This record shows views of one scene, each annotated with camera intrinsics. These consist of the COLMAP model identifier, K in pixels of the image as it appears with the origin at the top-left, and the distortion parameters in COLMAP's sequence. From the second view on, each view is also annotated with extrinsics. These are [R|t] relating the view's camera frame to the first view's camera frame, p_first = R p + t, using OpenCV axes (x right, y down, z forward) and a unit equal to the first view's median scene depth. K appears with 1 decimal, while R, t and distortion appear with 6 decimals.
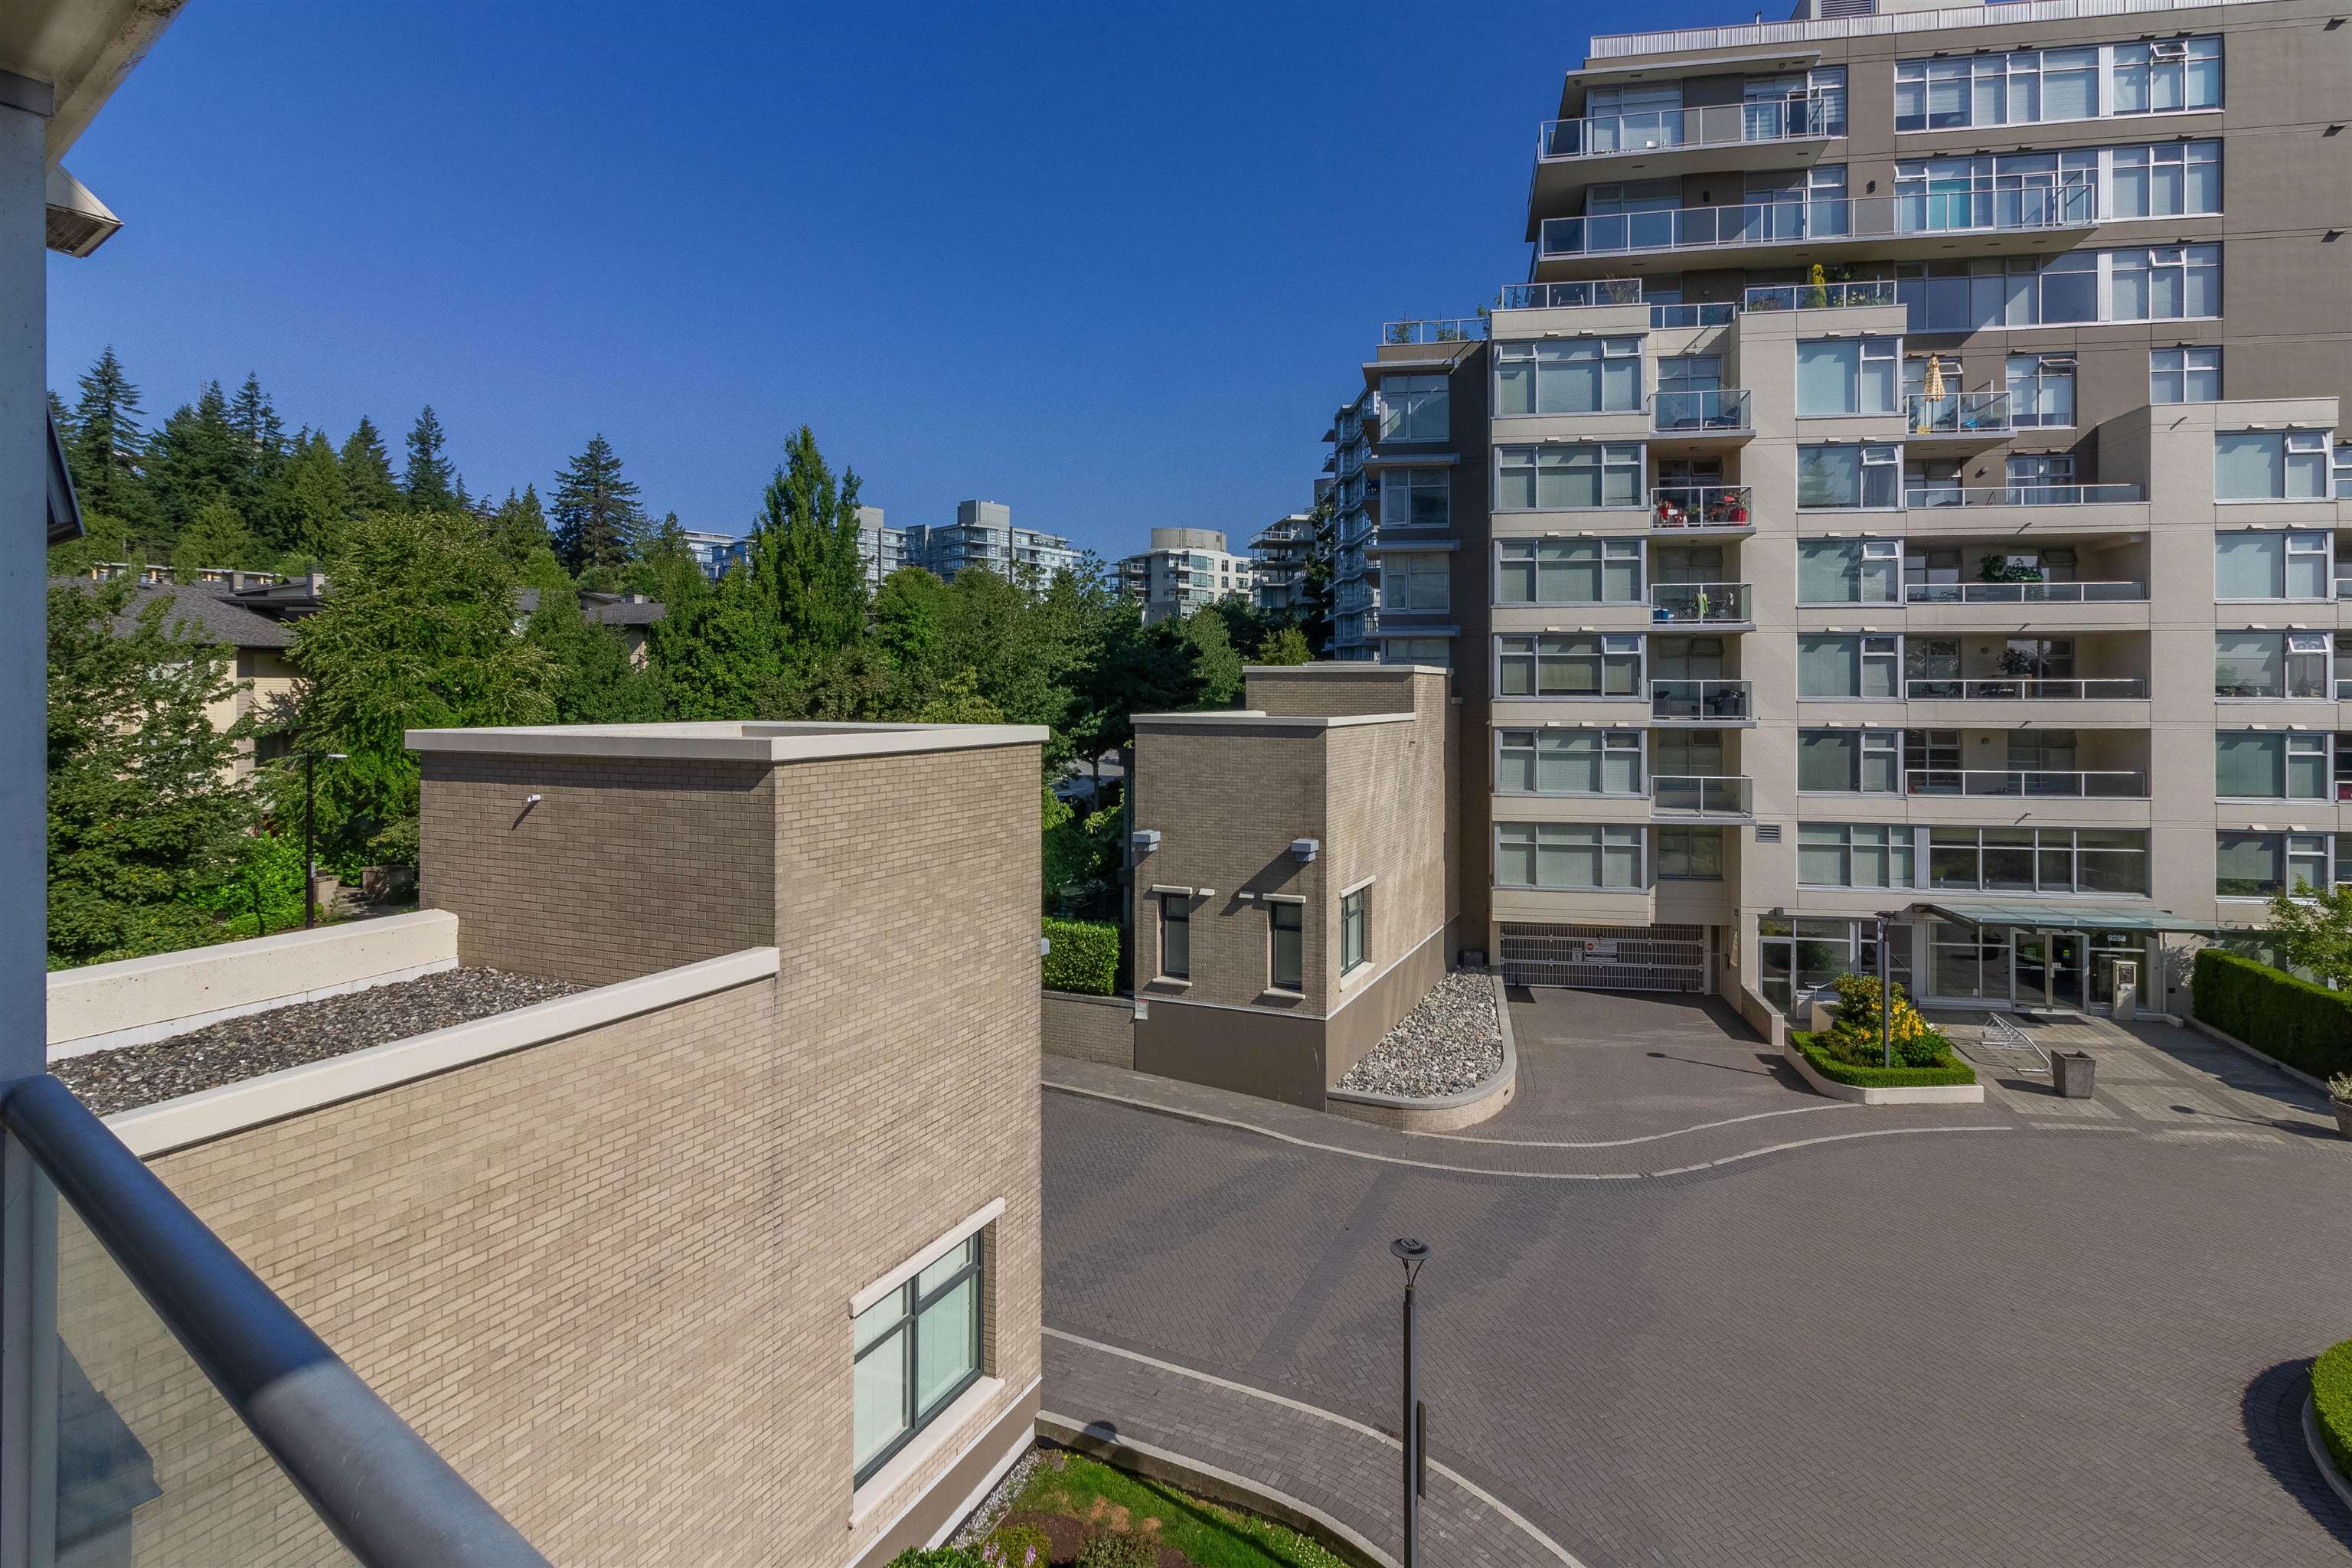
lens RADIAL K [[1129.8, 0, 1284.8], [0, 1129.8, 687.3], [0, 0, 1]] dist [0.007115, -0.000941]
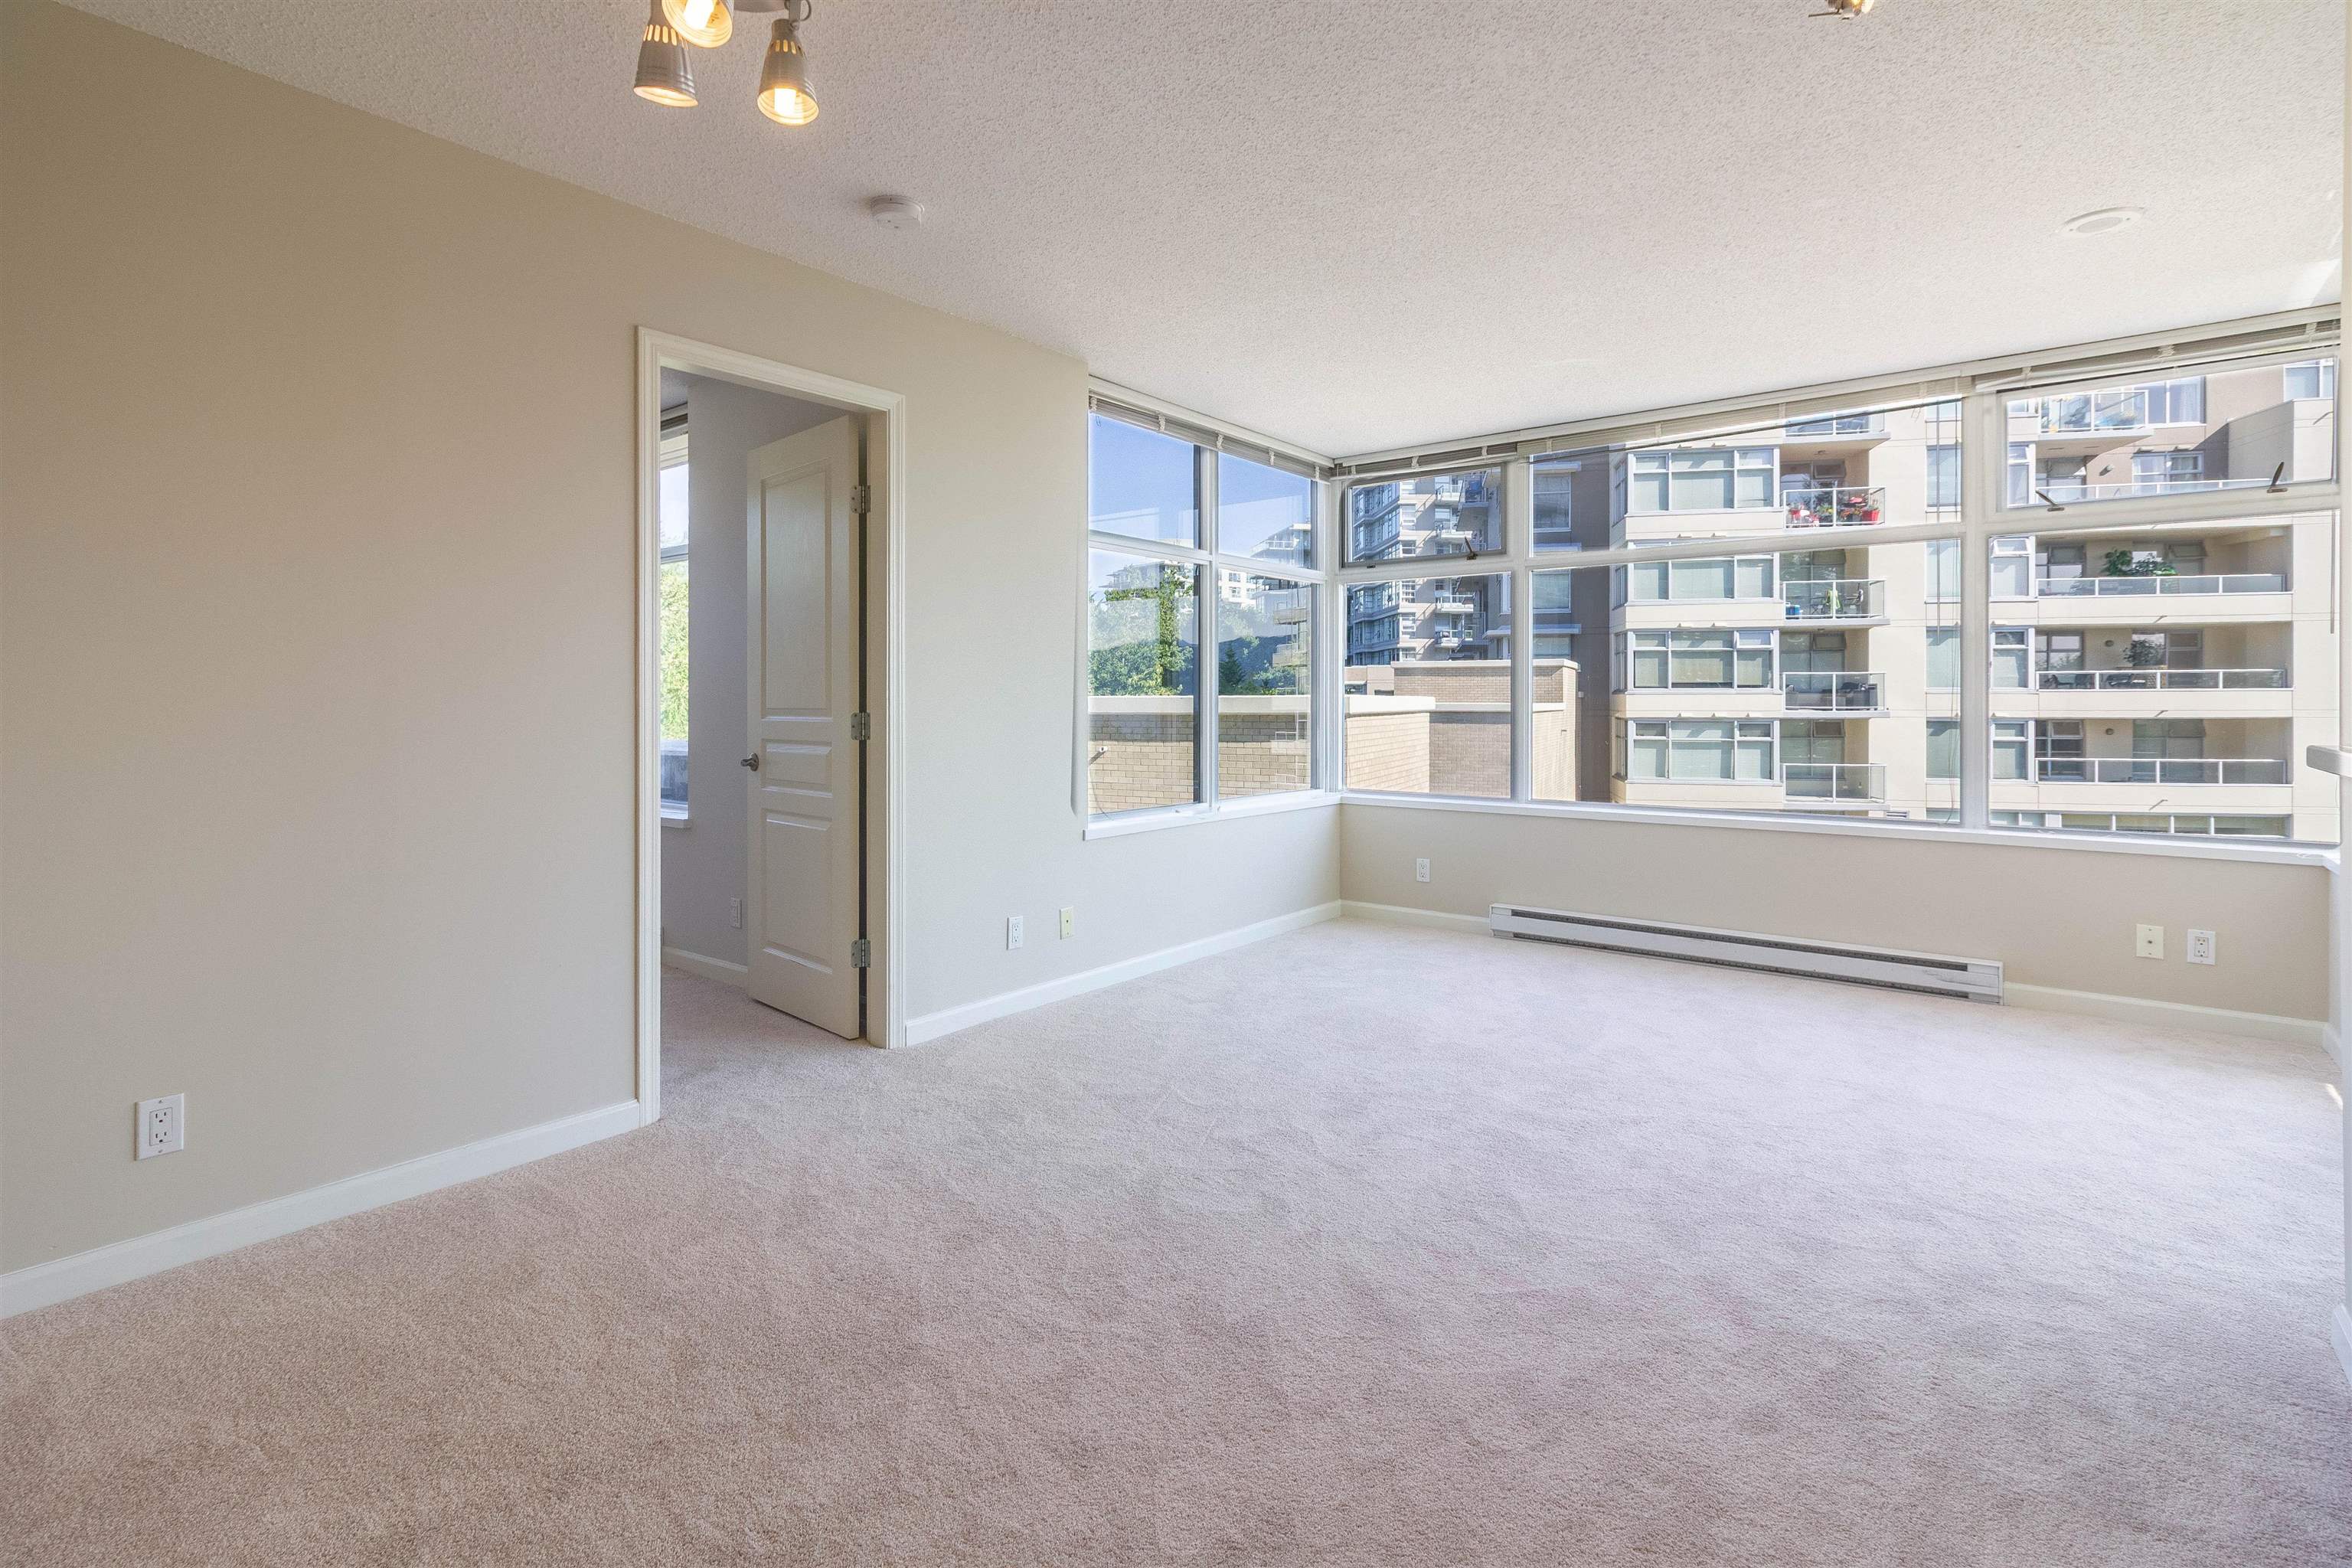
lens RADIAL K [[1129.8, 0, 1163.0], [0, 1129.8, 704.3], [0, 0, 1]] dist [0.007115, -0.000941]
pose [[0.997901, -0.002874, -0.064693, -0.181729], [0.003206, 0.999982, 0.005032, 0.015588], [0.064678, -0.005228, 0.997893, -0.087647]]
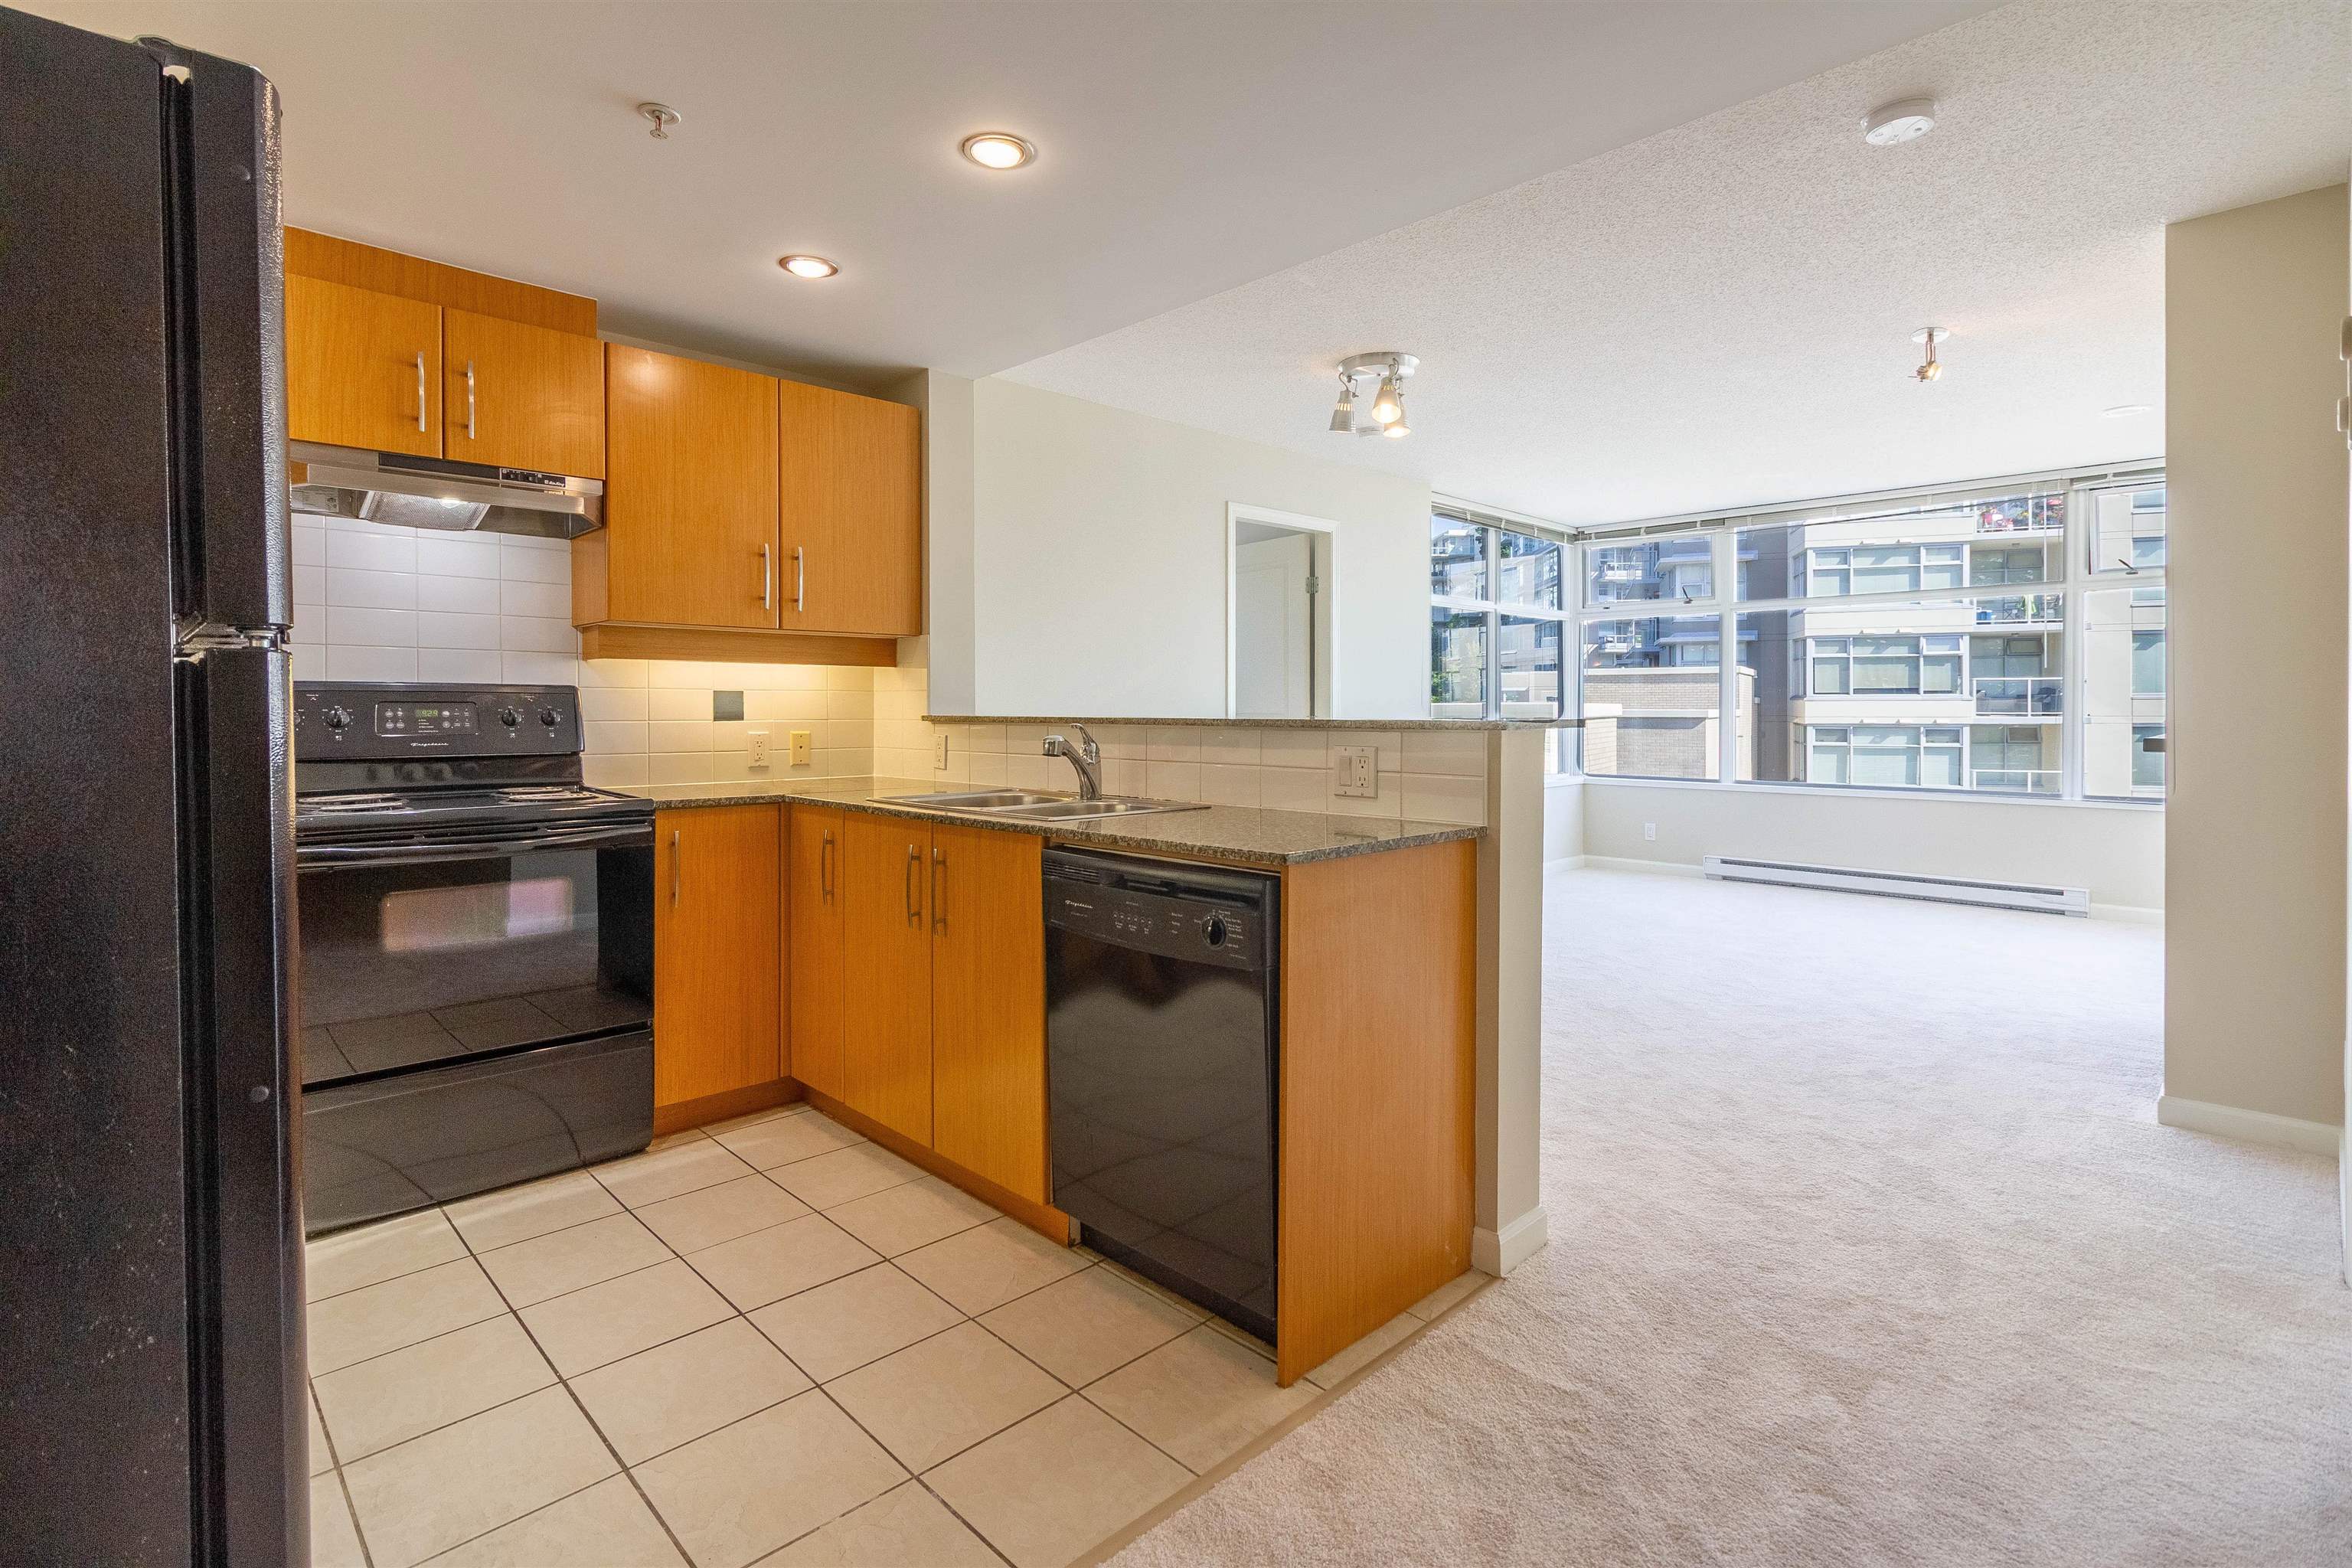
lens RADIAL K [[1129.8, 0, 1159.6], [0, 1129.8, 715.7], [0, 0, 1]] dist [0.007115, -0.000941]
pose [[0.981360, -0.003674, -0.192142, -0.211312], [0.005379, 0.999951, 0.008353, 0.015182], [0.192102, -0.009231, 0.981332, -0.172256]]
